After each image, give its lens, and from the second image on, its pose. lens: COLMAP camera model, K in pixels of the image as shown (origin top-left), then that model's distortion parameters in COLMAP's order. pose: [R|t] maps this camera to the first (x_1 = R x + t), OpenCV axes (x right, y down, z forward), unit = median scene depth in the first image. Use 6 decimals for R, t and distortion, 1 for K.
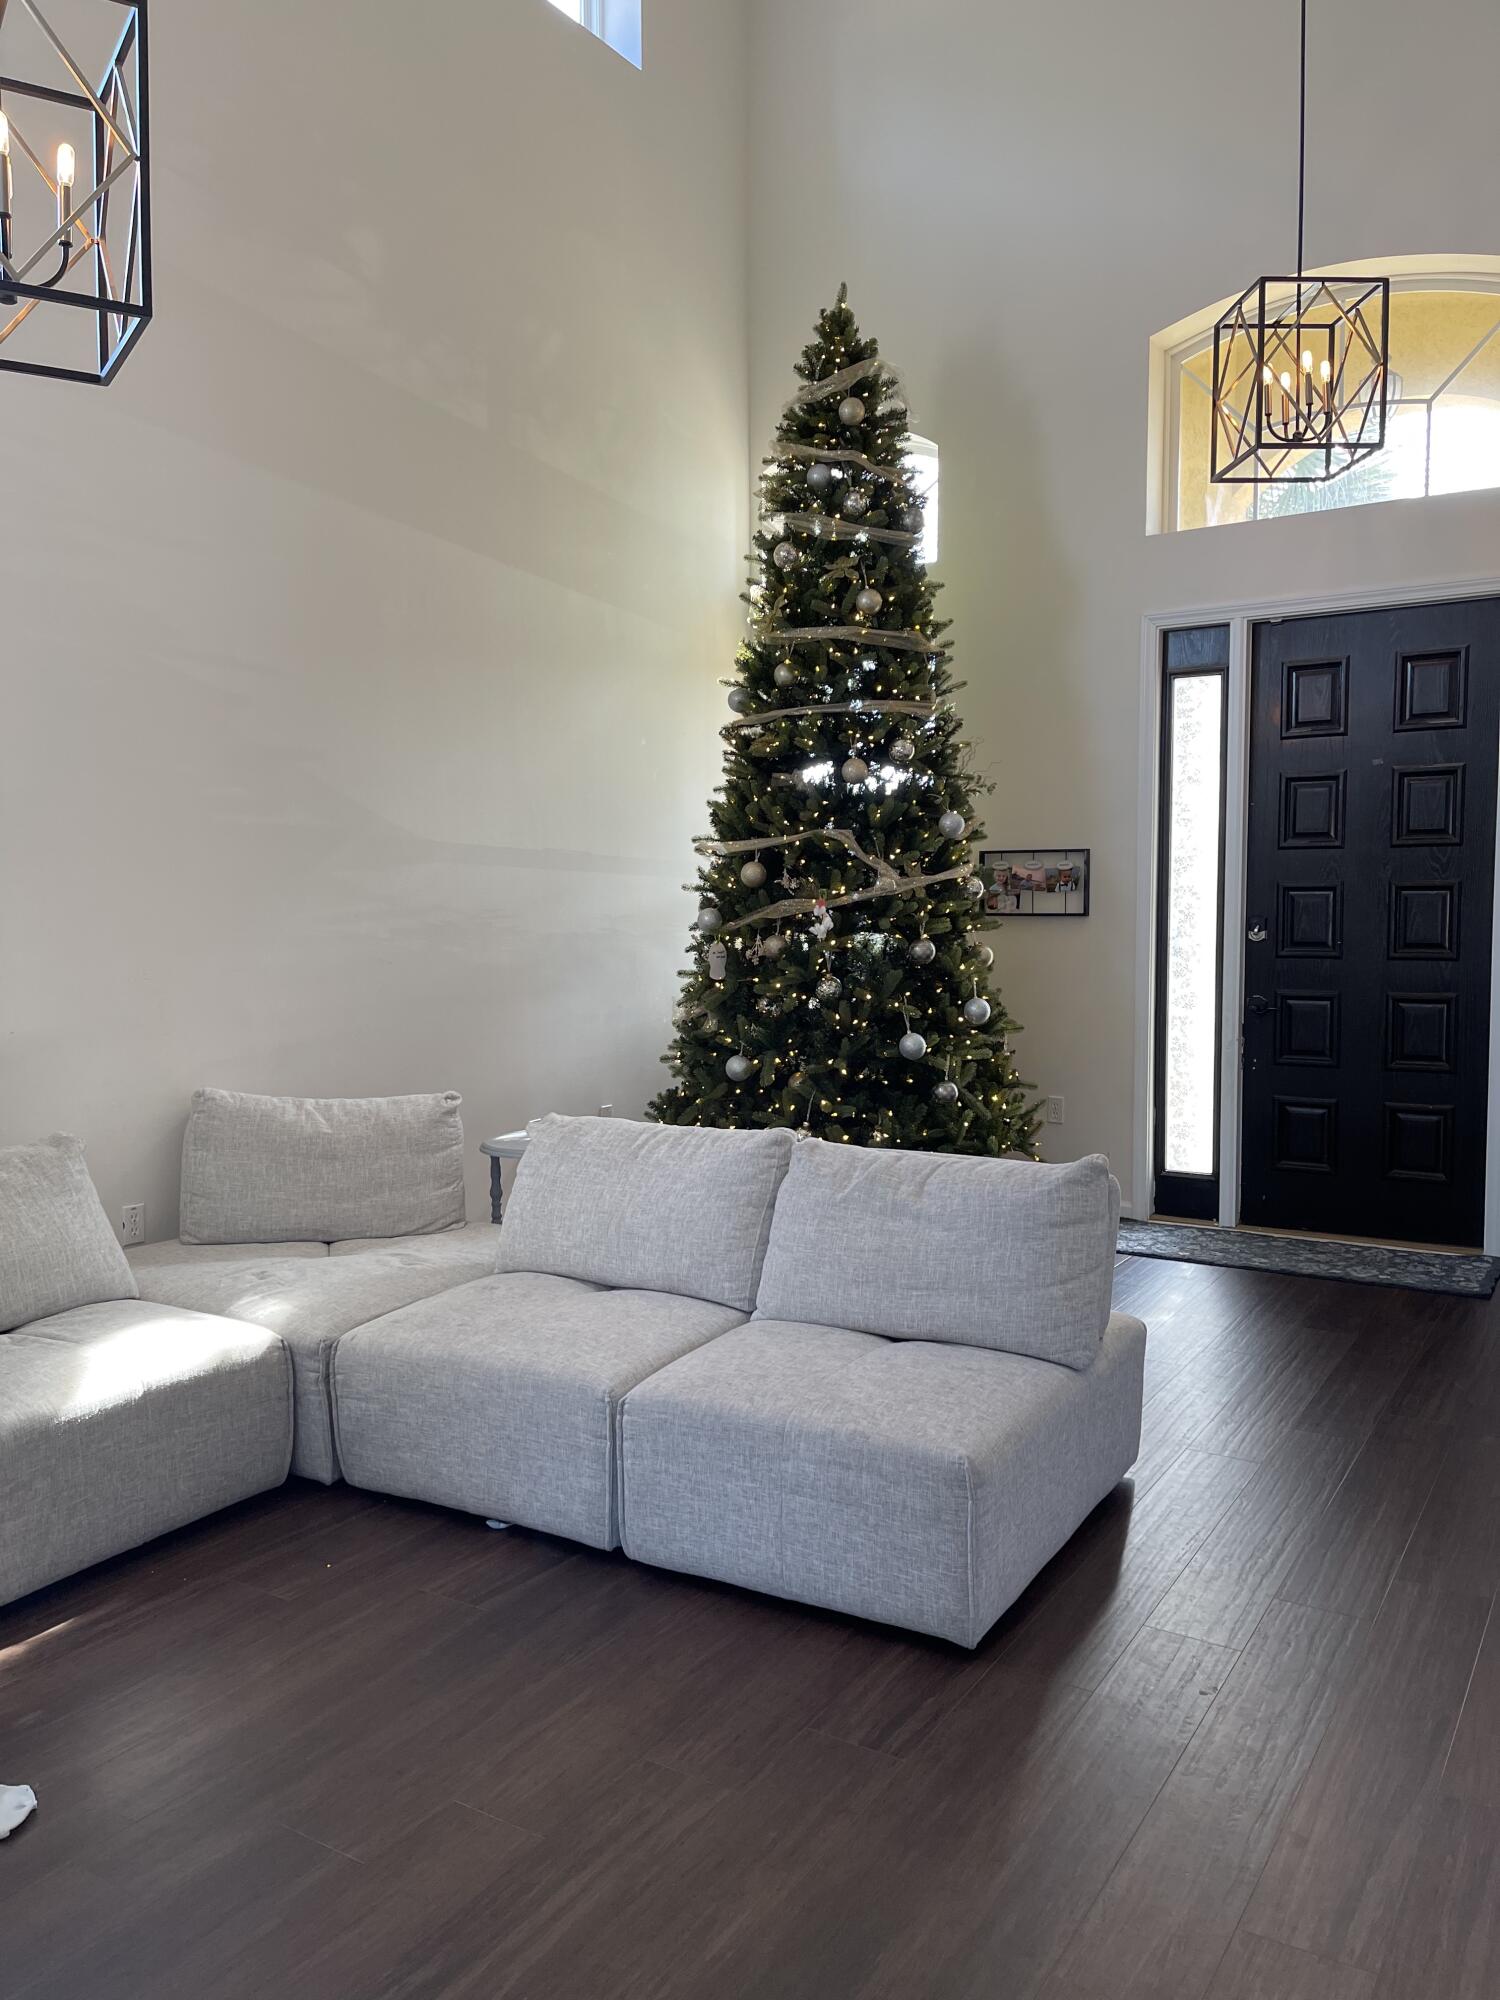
lens RADIAL K [[1523.6, 0, 745.4], [0, 1523.6, 1006.4], [0, 0, 1]] dist [0.037379, -0.002912]
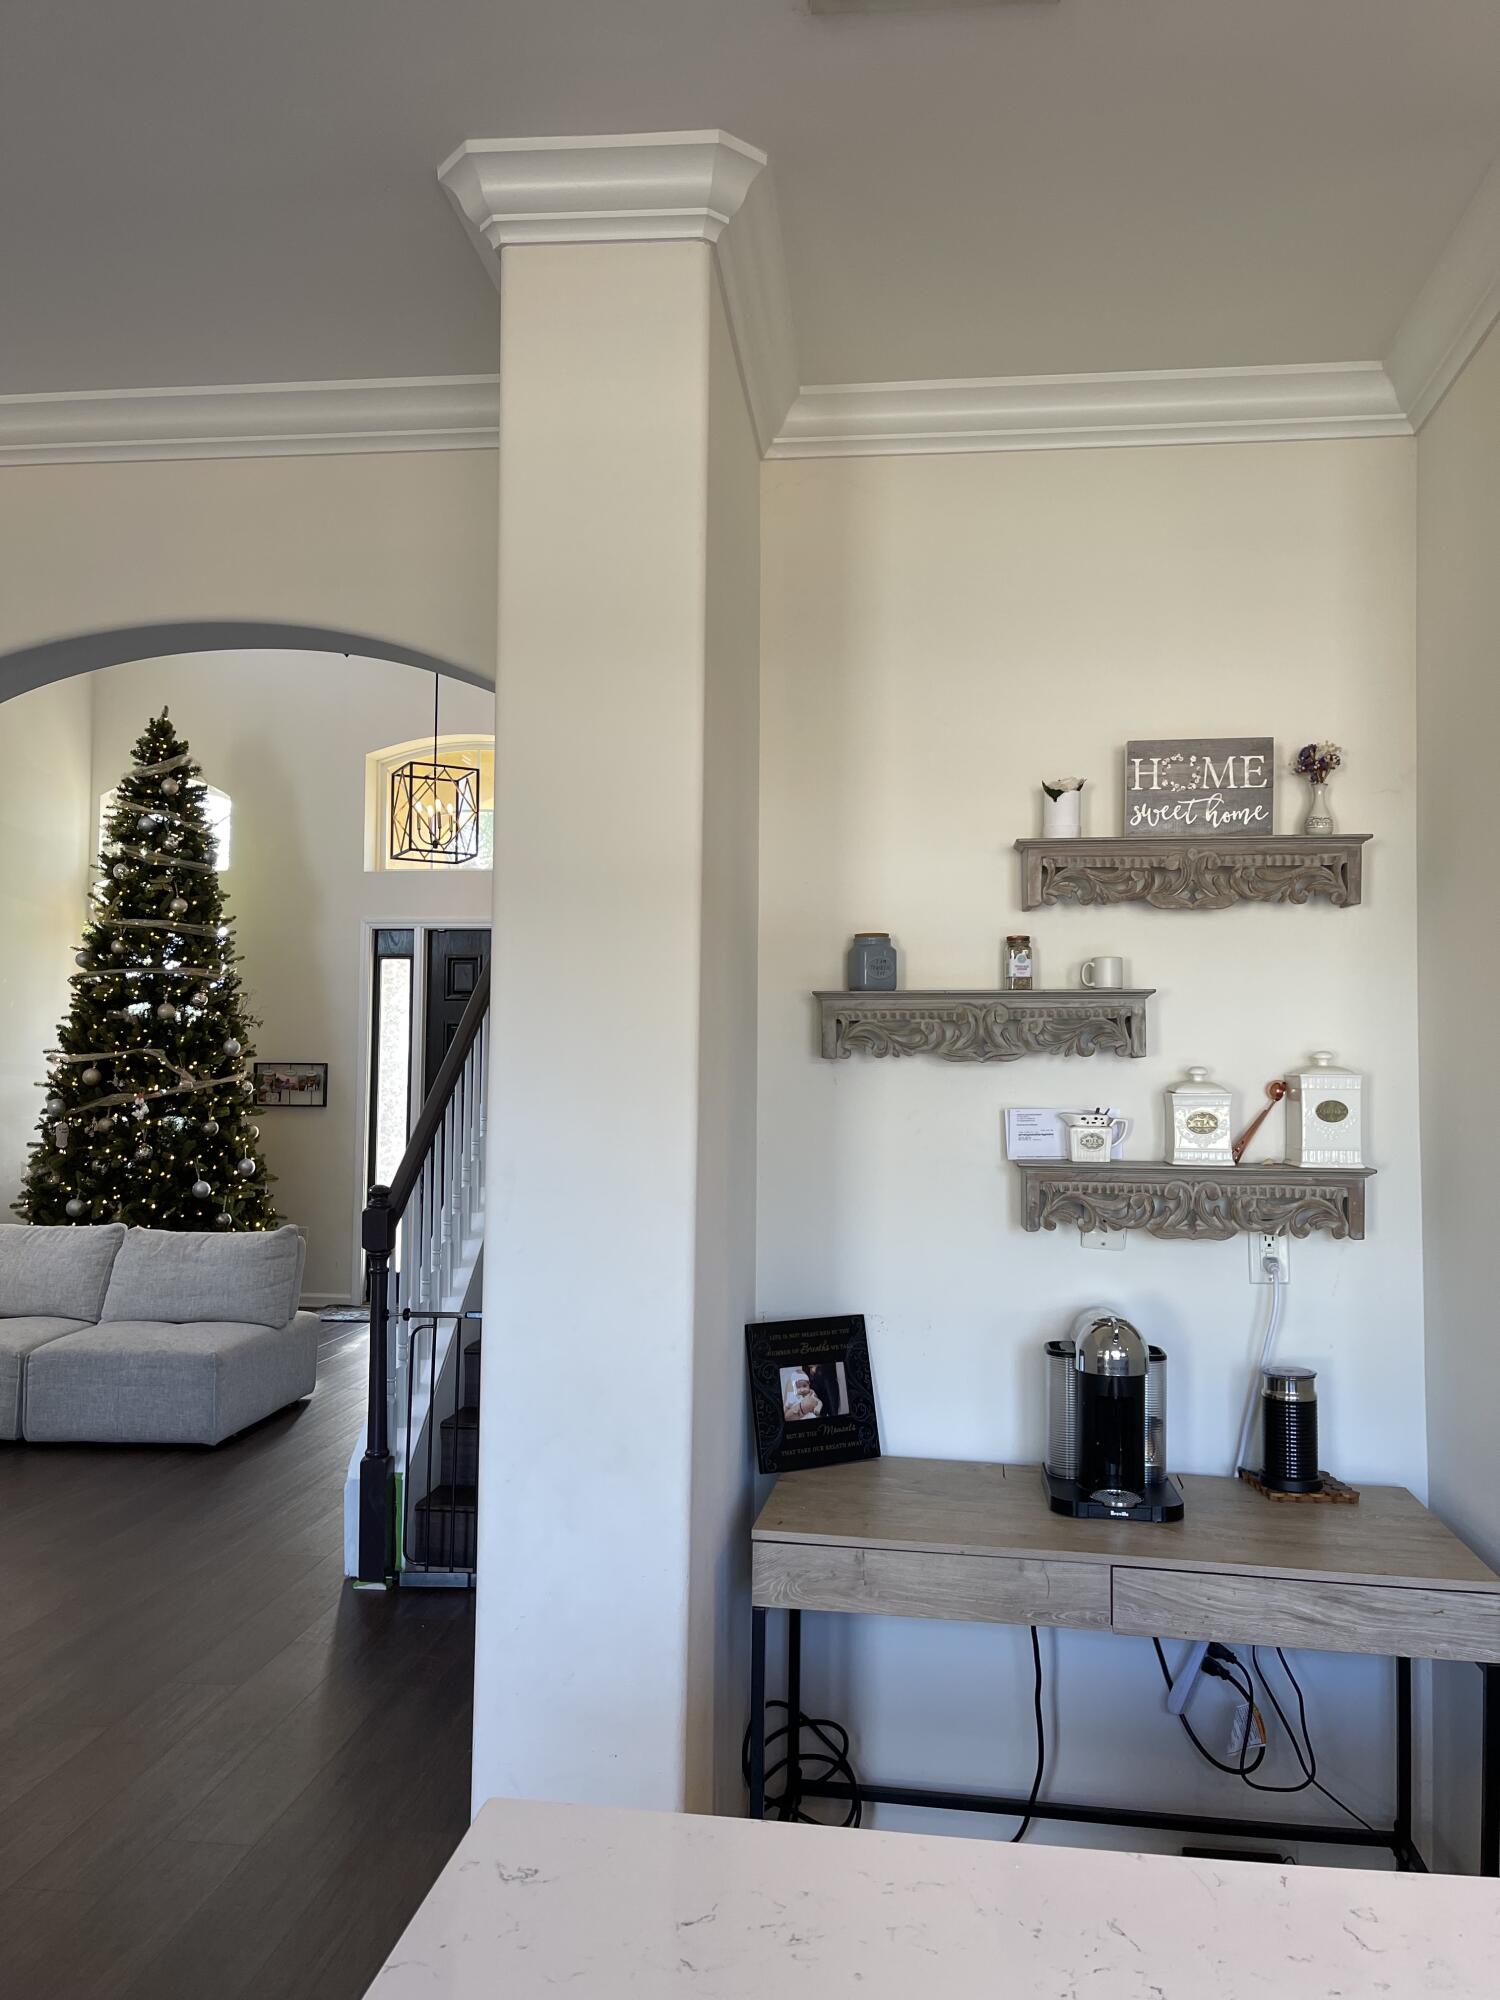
lens RADIAL K [[1523.6, 0, 748.6], [0, 1523.6, 1017.8], [0, 0, 1]] dist [0.037379, -0.002912]
pose [[0.904612, 0.035162, 0.424782, -0.052627], [0.015324, 0.993264, -0.114853, 0.038709], [-0.425960, 0.110407, 0.897980, -0.631698]]
